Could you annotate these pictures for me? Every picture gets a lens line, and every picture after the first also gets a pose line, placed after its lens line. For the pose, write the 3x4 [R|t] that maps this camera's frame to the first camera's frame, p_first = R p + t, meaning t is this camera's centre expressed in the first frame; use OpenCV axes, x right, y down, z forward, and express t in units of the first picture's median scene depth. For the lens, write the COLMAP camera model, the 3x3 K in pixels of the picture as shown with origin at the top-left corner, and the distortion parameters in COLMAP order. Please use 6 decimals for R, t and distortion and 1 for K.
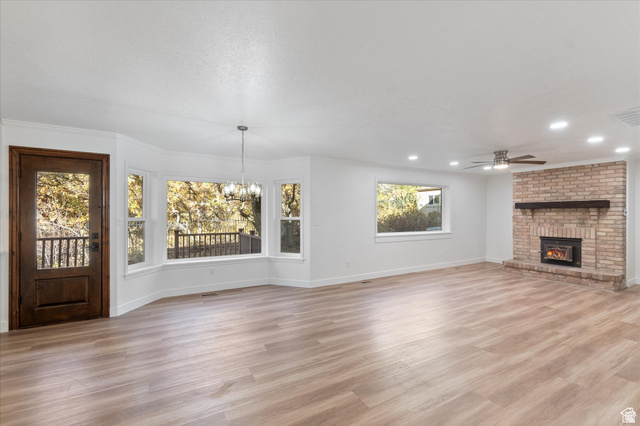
lens RADIAL K [[284.8, 0, 315.5], [0, 284.8, 217.3], [0, 0, 1]] dist [-0.000866, -0.000319]
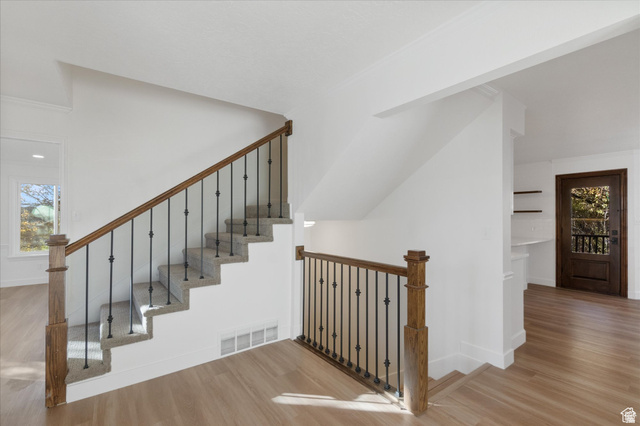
lens RADIAL K [[284.8, 0, 323.0], [0, 284.8, 216.5], [0, 0, 1]] dist [-0.000866, -0.000319]
pose [[0.115648, -0.002324, -0.993287, 0.504852], [0.002361, 0.999995, -0.002065, -0.012730], [0.993287, -0.002107, 0.115653, -0.658726]]
